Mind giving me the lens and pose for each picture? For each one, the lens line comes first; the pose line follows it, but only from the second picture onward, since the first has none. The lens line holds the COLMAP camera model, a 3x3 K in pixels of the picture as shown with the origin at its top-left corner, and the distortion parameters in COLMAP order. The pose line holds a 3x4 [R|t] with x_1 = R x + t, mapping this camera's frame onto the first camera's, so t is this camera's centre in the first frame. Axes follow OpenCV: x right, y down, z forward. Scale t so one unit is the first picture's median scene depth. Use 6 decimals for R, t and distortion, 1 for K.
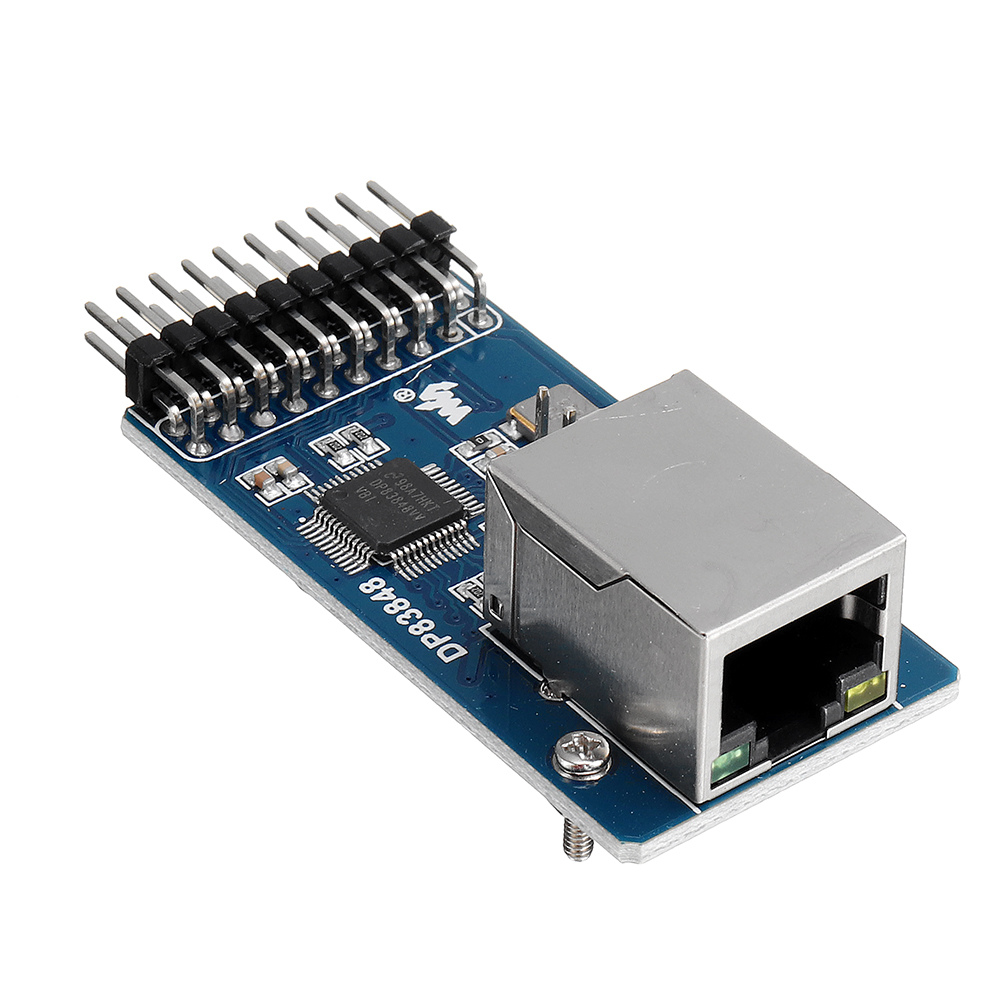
lens RADIAL K [[6242.1, 0, 500.0], [0, 6242.1, 500.0], [0, 0, 1]] dist [-0.156972, -21.105087]
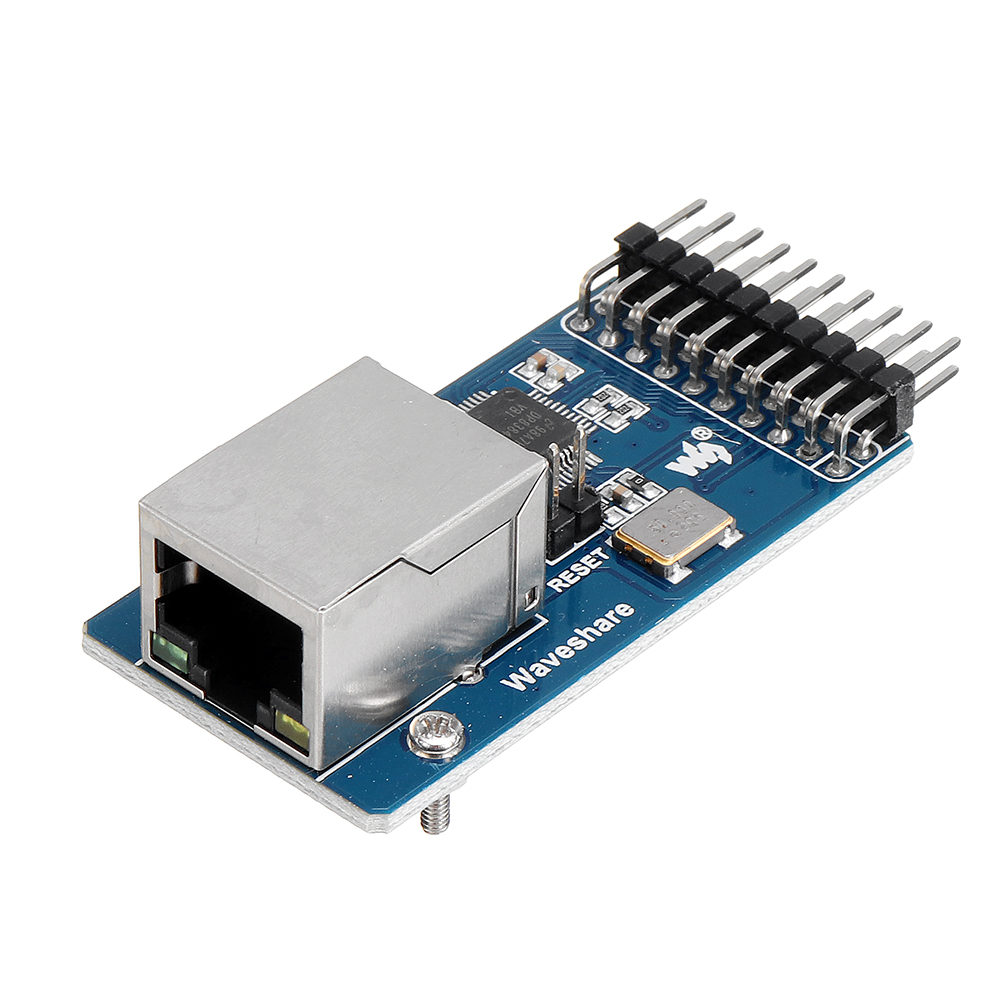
lens RADIAL K [[6242.1, 0, 500.0], [0, 6242.1, 500.0], [0, 0, 1]] dist [-0.156972, -21.105087]
pose [[0.164146, 0.605680, -0.778593, 0.795566], [-0.630012, 0.671718, 0.389718, -0.393717], [0.759040, 0.426552, 0.491846, 0.478376]]
